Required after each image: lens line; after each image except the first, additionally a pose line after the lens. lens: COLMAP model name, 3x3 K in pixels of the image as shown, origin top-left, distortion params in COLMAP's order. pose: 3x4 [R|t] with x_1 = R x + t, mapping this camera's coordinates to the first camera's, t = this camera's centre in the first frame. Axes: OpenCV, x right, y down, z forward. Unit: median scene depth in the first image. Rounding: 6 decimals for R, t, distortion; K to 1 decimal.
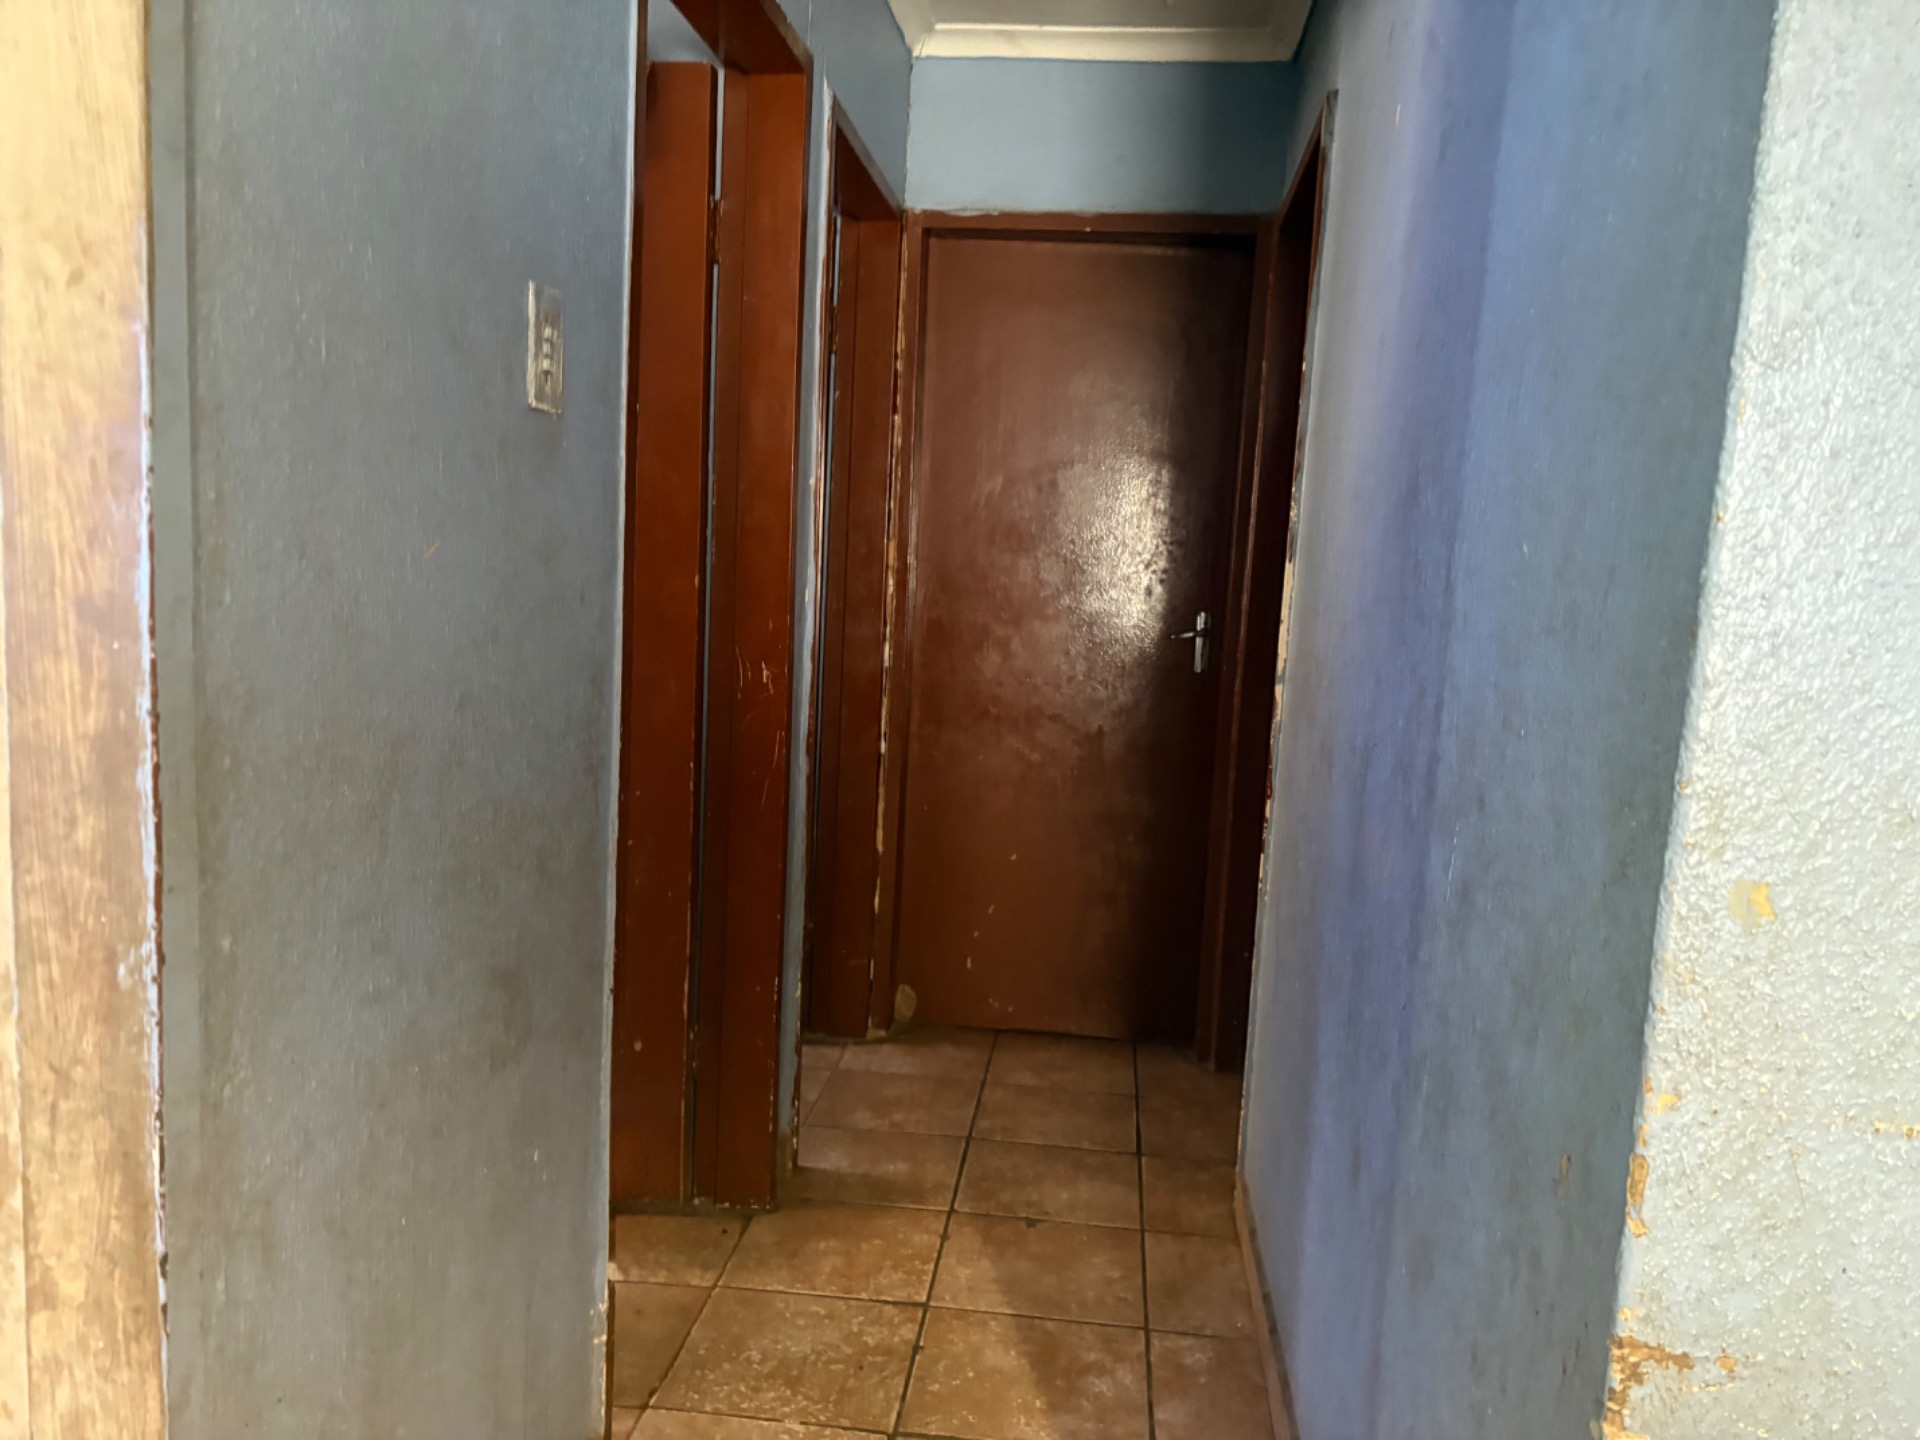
lens RADIAL K [[1452.5, 0, 953.4], [0, 1452.5, 718.4], [0, 0, 1]] dist [0.076020, -0.072108]
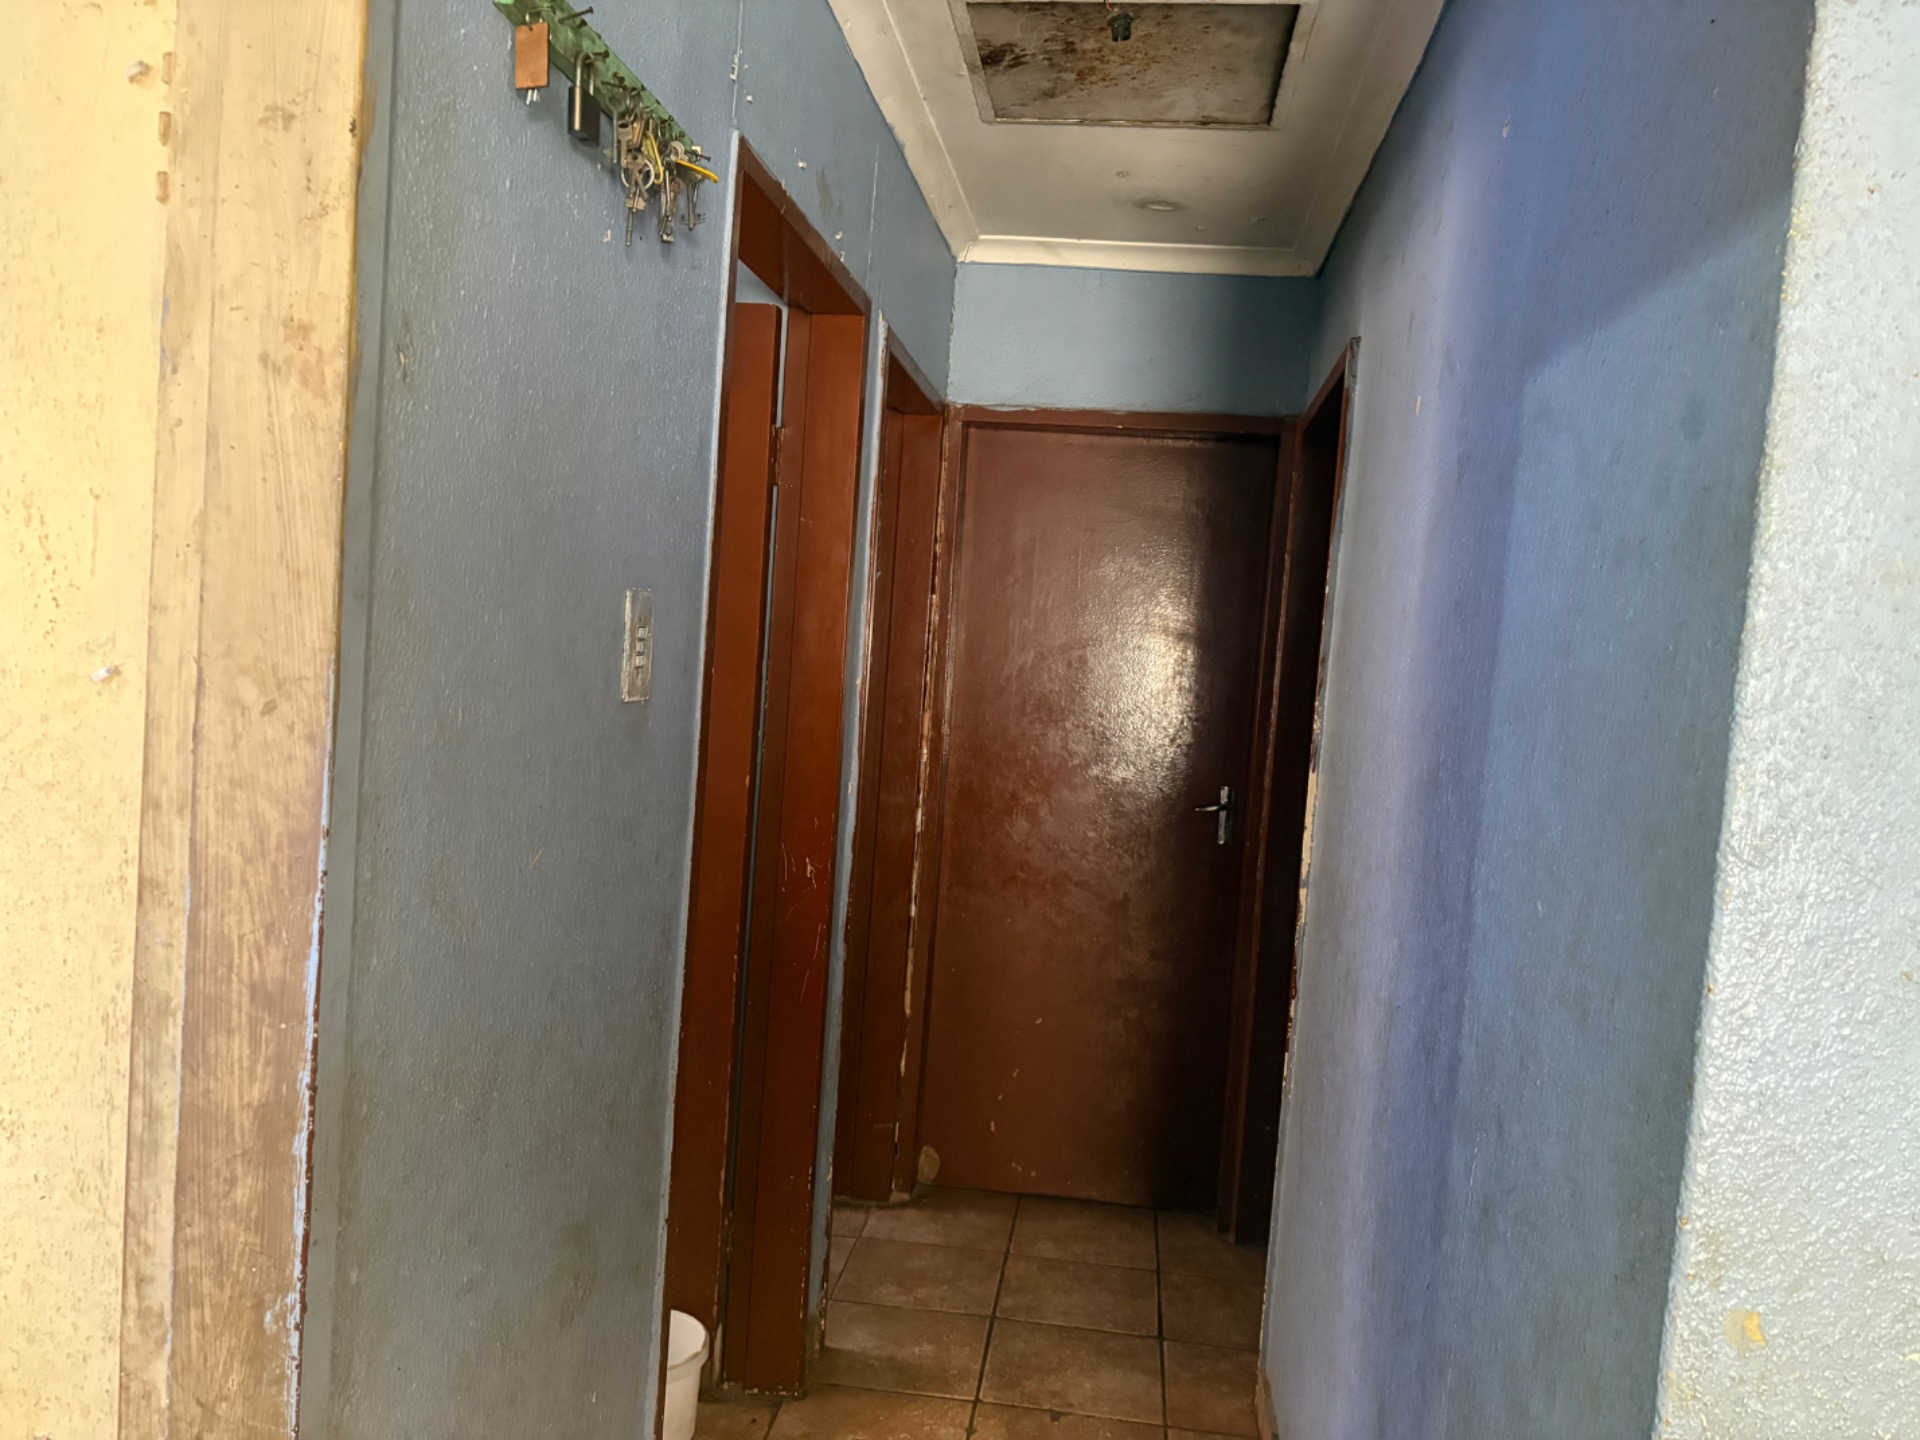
lens RADIAL K [[1452.5, 0, 962.7], [0, 1452.5, 715.5], [0, 0, 1]] dist [0.076020, -0.072108]
pose [[0.999793, 0.020044, -0.003580, -0.032416], [-0.020223, 0.998002, -0.059867, -0.145996], [0.002373, 0.059927, 0.998200, -0.084105]]
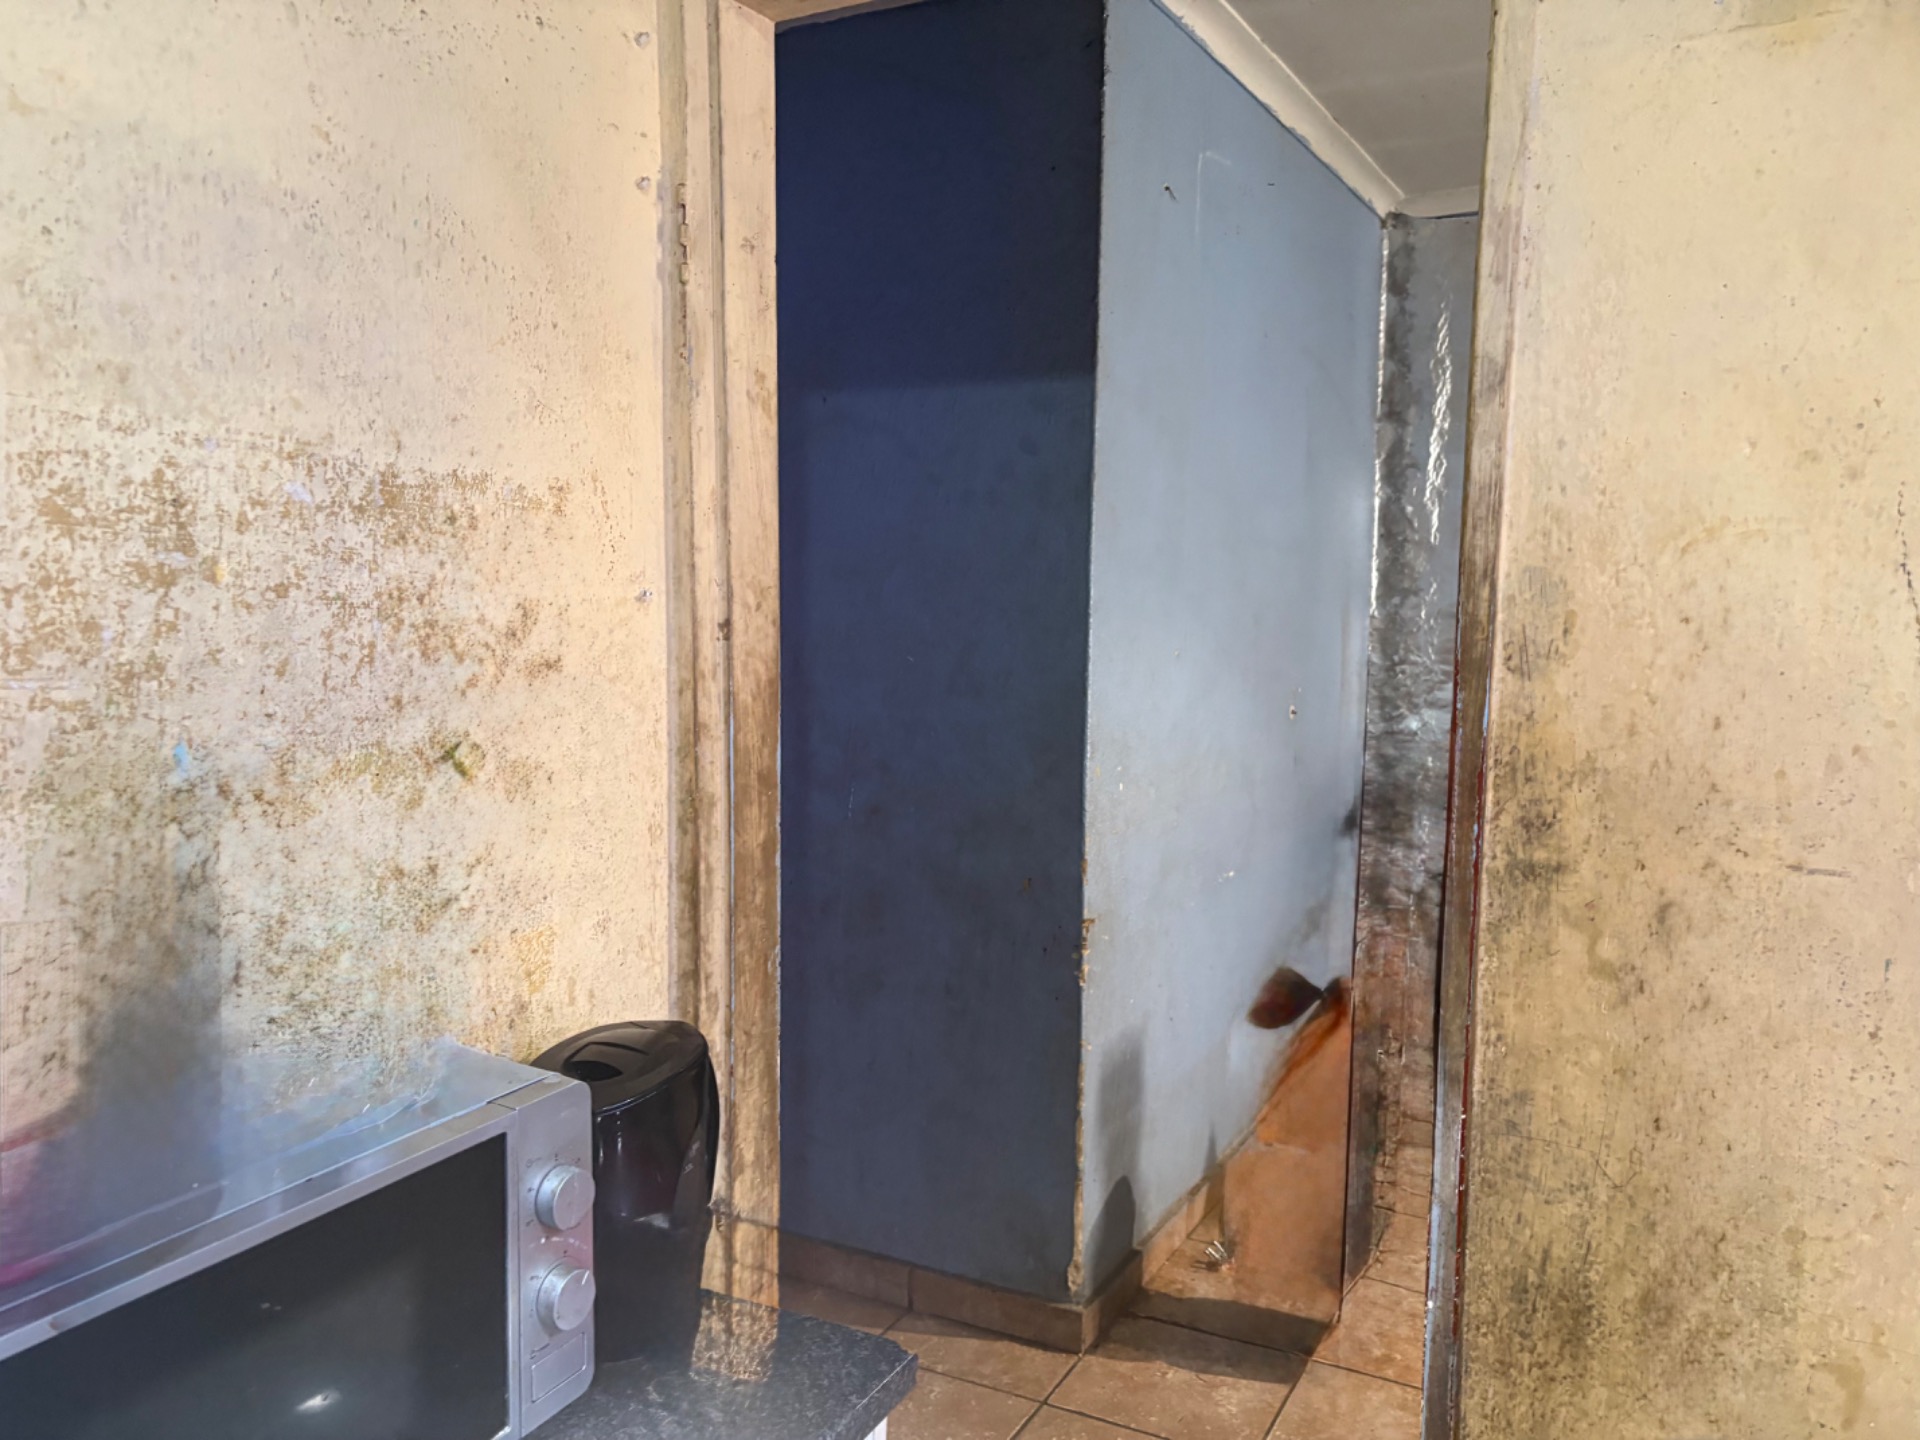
lens RADIAL K [[1452.5, 0, 956.0], [0, 1452.5, 732.1], [0, 0, 1]] dist [0.076020, -0.072108]
pose [[0.361176, -0.141790, 0.921655, -1.405531], [0.120253, 0.987201, 0.104750, -0.188604], [-0.924711, 0.072998, 0.373604, 0.045052]]
